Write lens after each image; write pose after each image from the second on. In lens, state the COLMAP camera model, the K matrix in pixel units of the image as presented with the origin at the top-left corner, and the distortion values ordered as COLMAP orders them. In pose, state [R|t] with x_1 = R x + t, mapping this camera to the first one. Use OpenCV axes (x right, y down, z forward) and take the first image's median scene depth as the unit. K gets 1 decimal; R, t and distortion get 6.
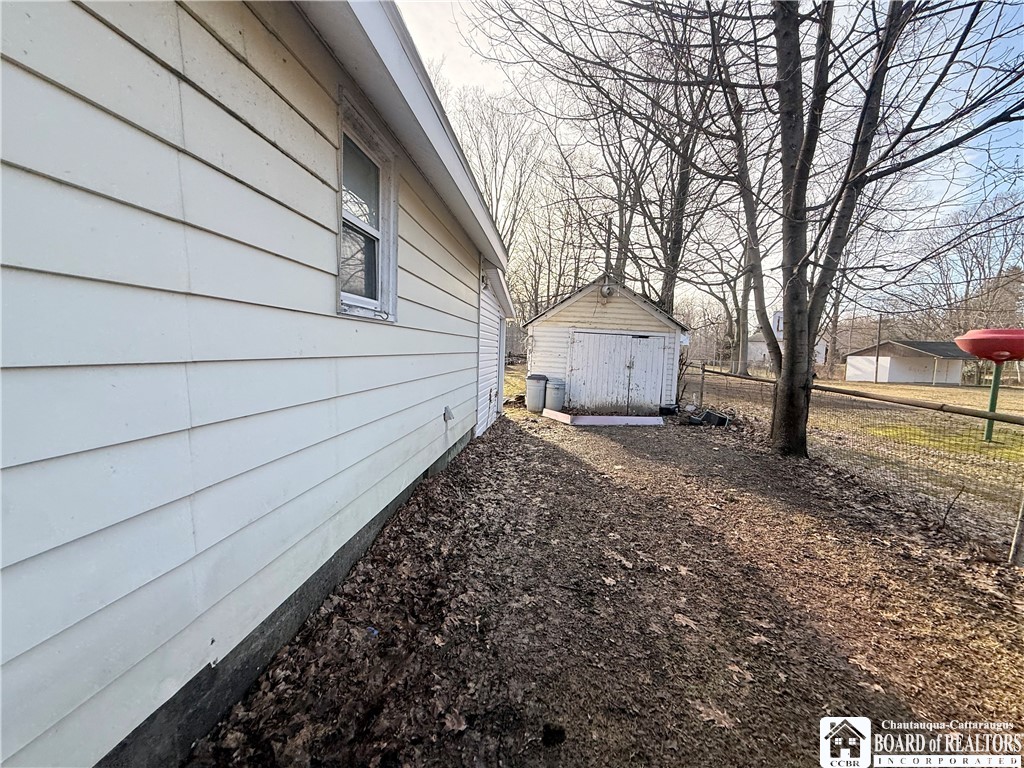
lens RADIAL K [[406.6, 0, 507.4], [0, 406.6, 388.5], [0, 0, 1]] dist [-0.000070, -0.000119]
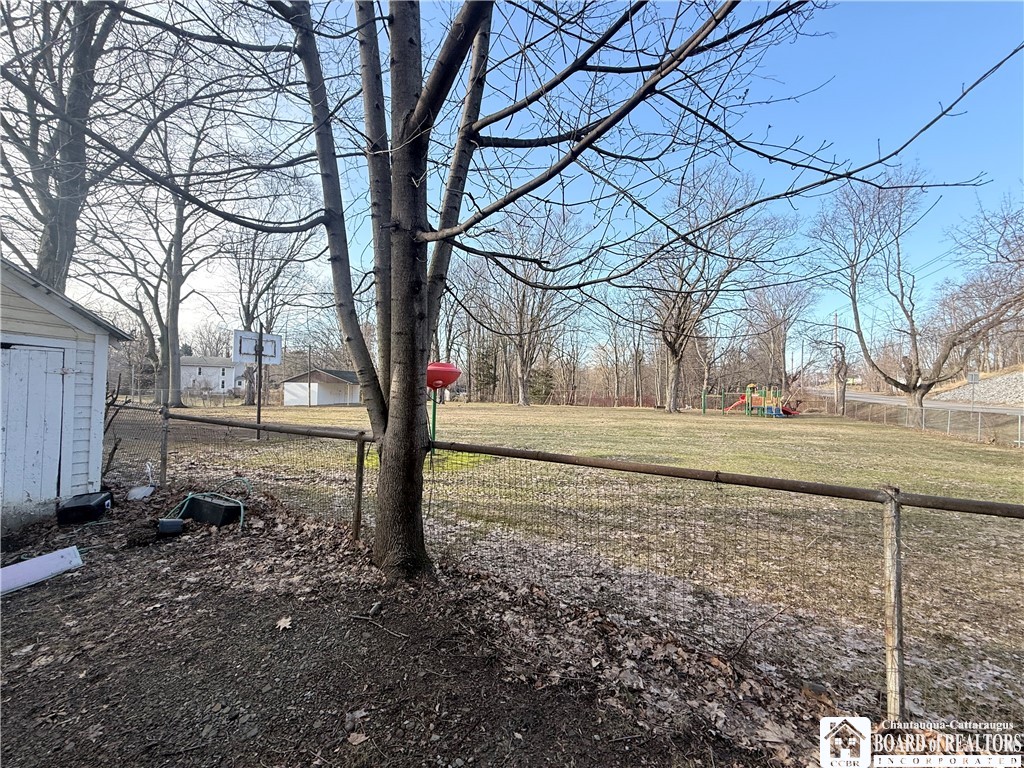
lens RADIAL K [[406.6, 0, 505.8], [0, 406.6, 382.7], [0, 0, 1]] dist [-0.000070, -0.000119]
pose [[0.334550, -0.005379, 0.942363, 0.040518], [0.077643, 0.996741, -0.021875, -0.013294], [-0.939174, 0.080486, 0.333878, 0.126724]]
